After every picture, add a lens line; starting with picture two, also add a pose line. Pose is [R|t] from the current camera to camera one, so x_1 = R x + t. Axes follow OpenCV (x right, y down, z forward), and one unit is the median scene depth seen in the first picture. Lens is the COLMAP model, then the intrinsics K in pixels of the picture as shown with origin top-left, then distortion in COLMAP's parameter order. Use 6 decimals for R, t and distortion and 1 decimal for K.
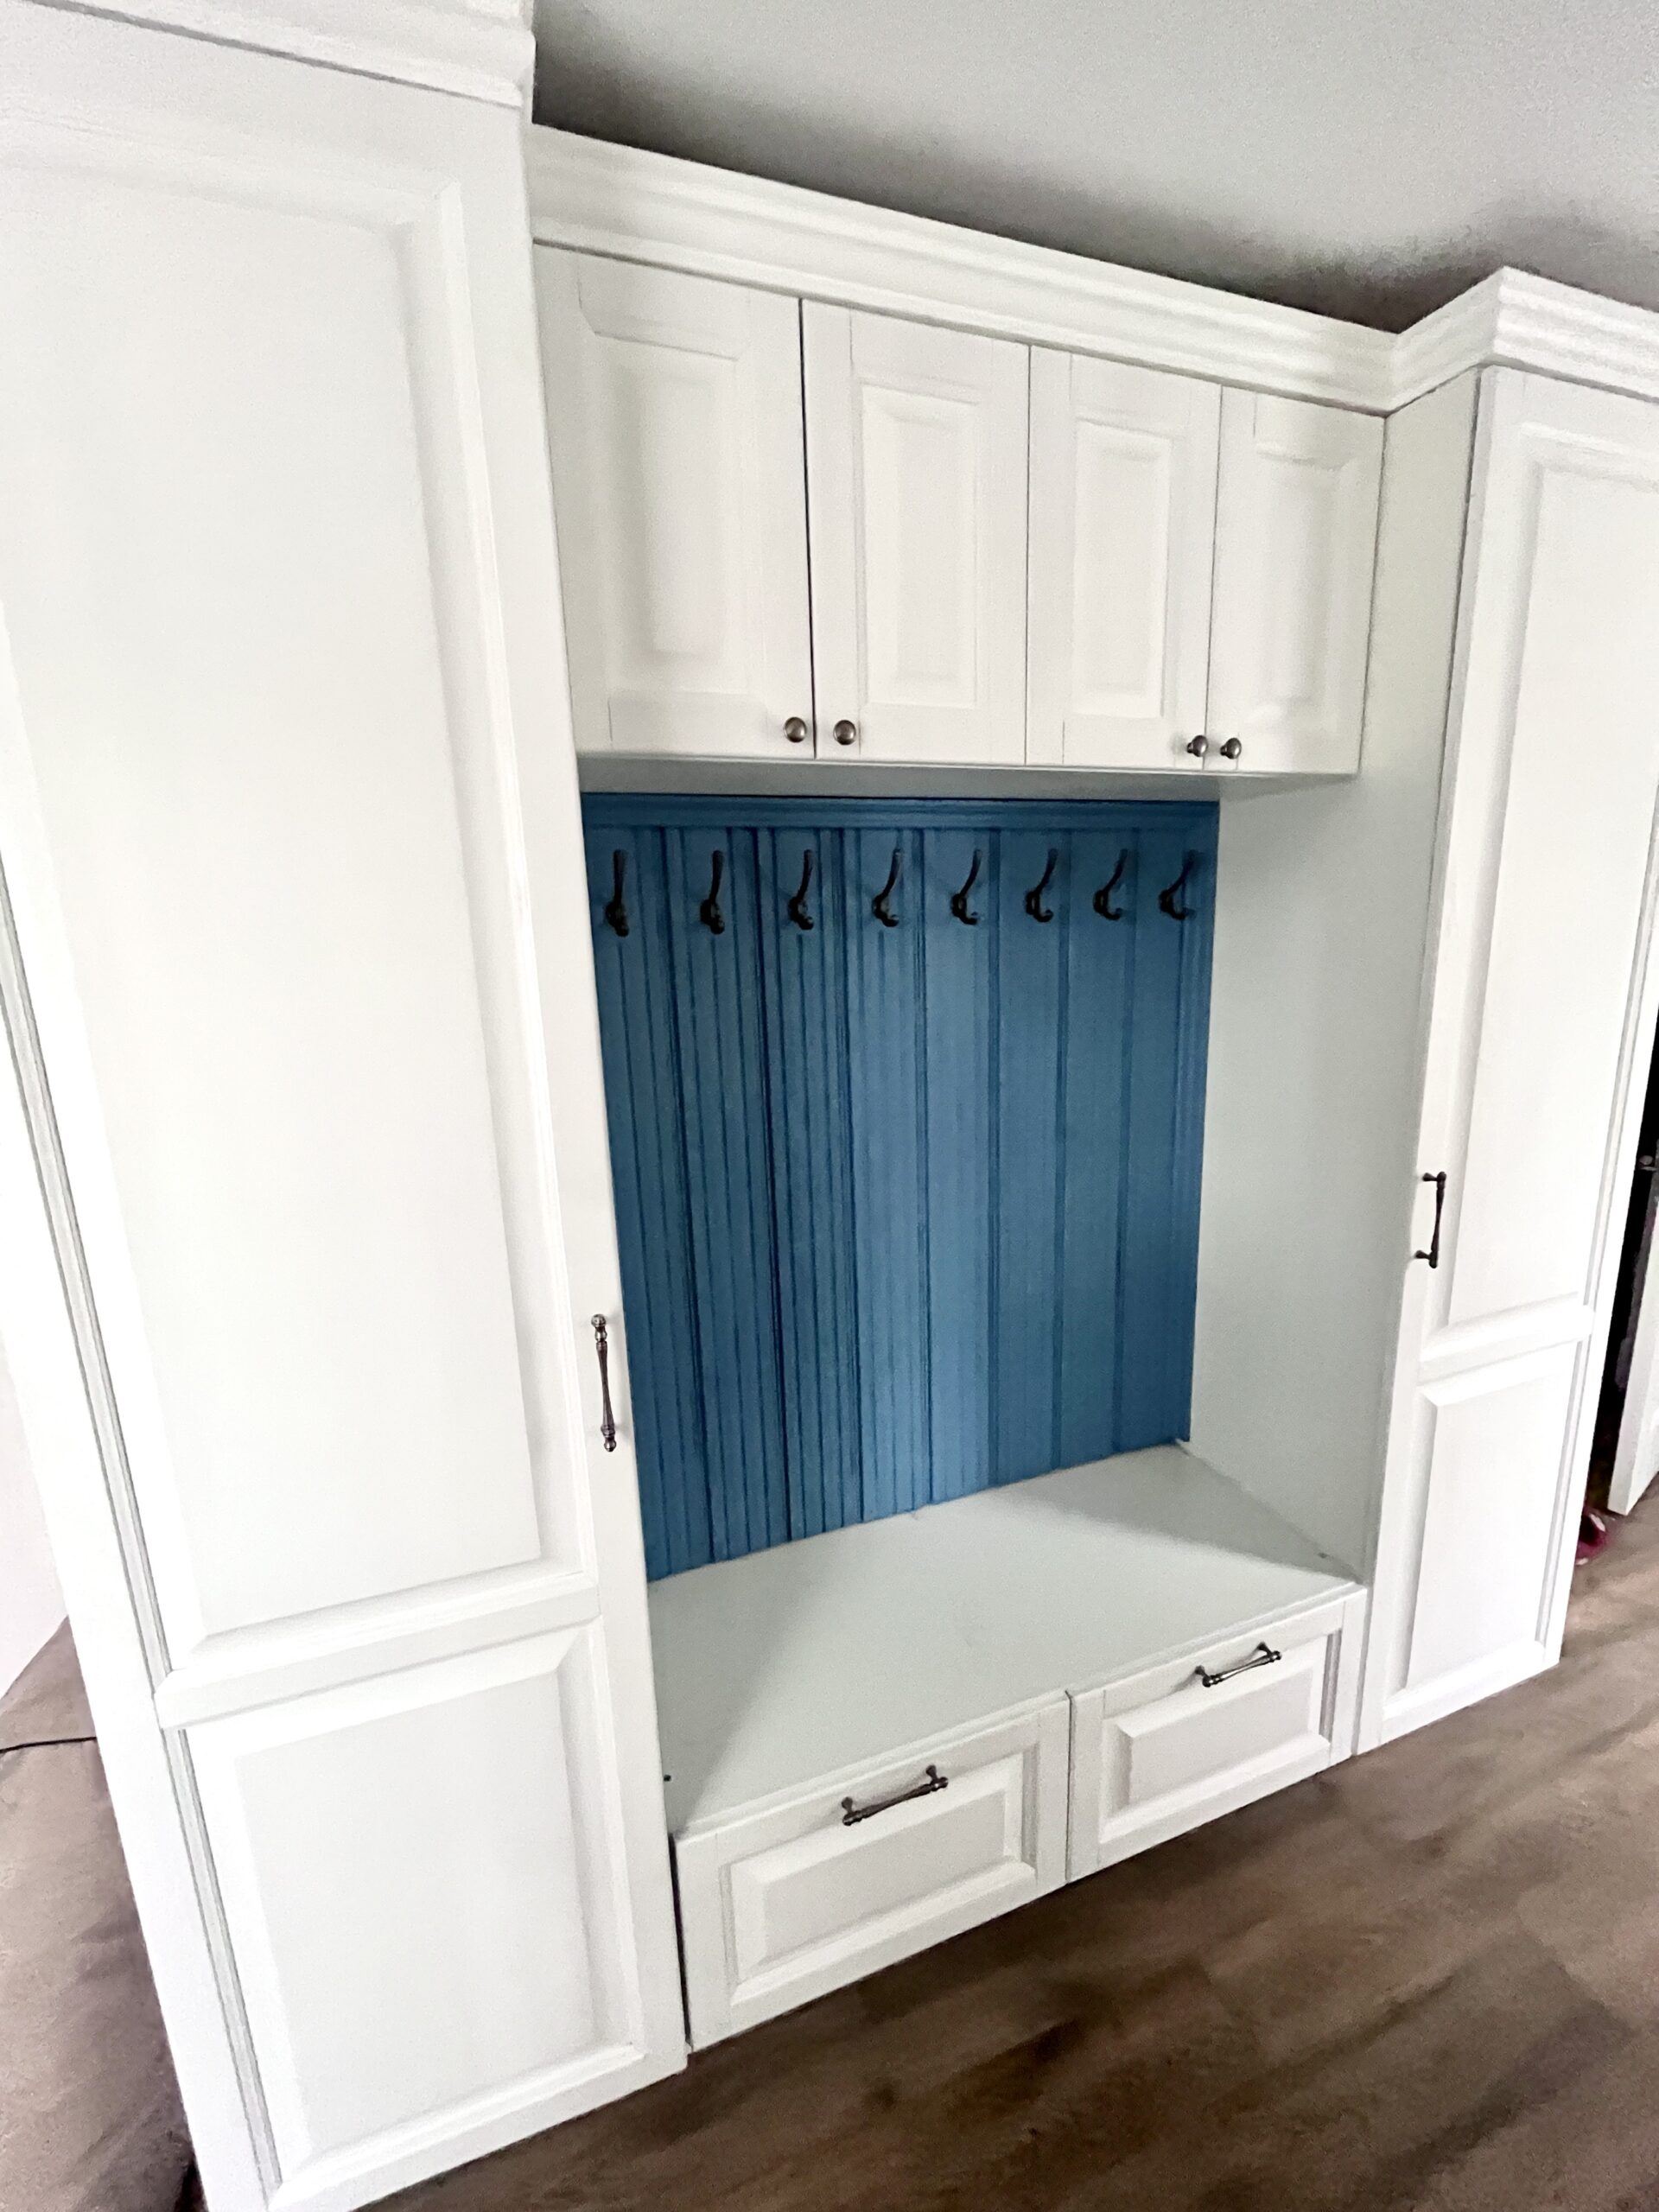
lens RADIAL K [[889.2, 0, 823.2], [0, 889.2, 1101.0], [0, 0, 1]] dist [-0.002290, -0.000734]
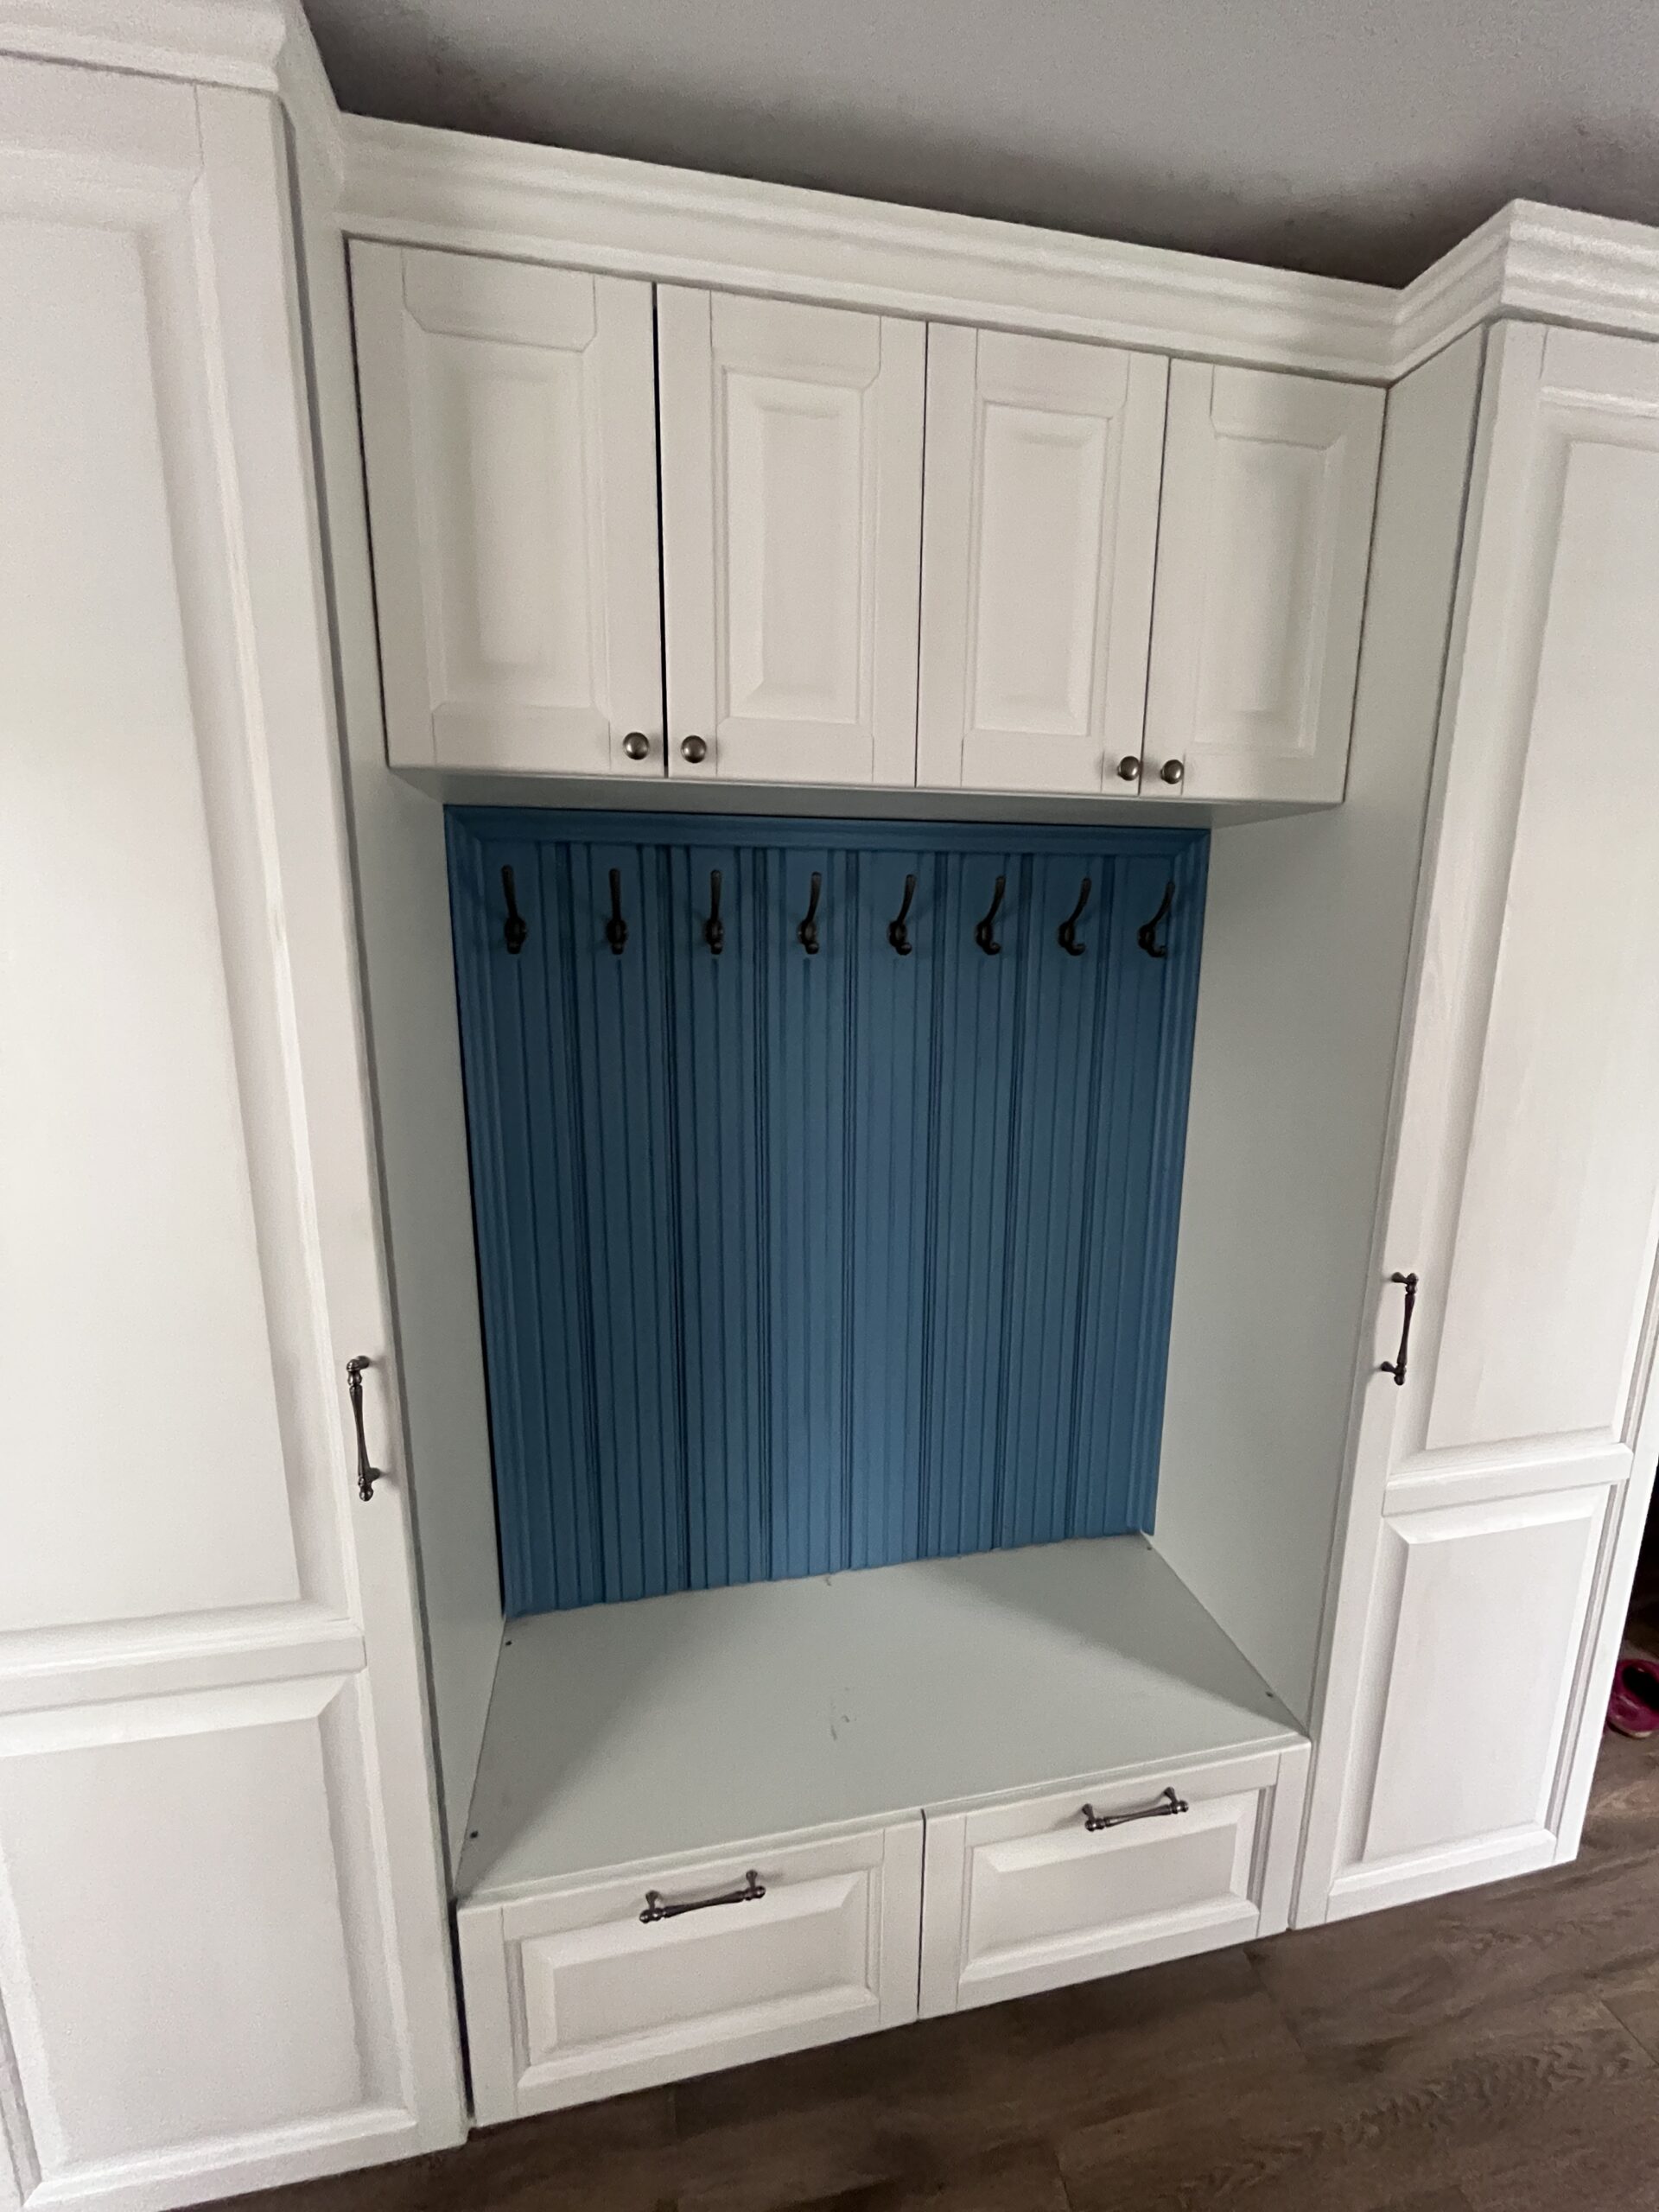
lens RADIAL K [[889.2, 0, 823.2], [0, 889.2, 1101.0], [0, 0, 1]] dist [-0.002290, -0.000734]
pose [[0.988823, 0.066287, -0.133547, 0.256577], [-0.067073, 0.997747, -0.001386, -0.048035], [0.133155, 0.010328, 0.991041, 0.088528]]
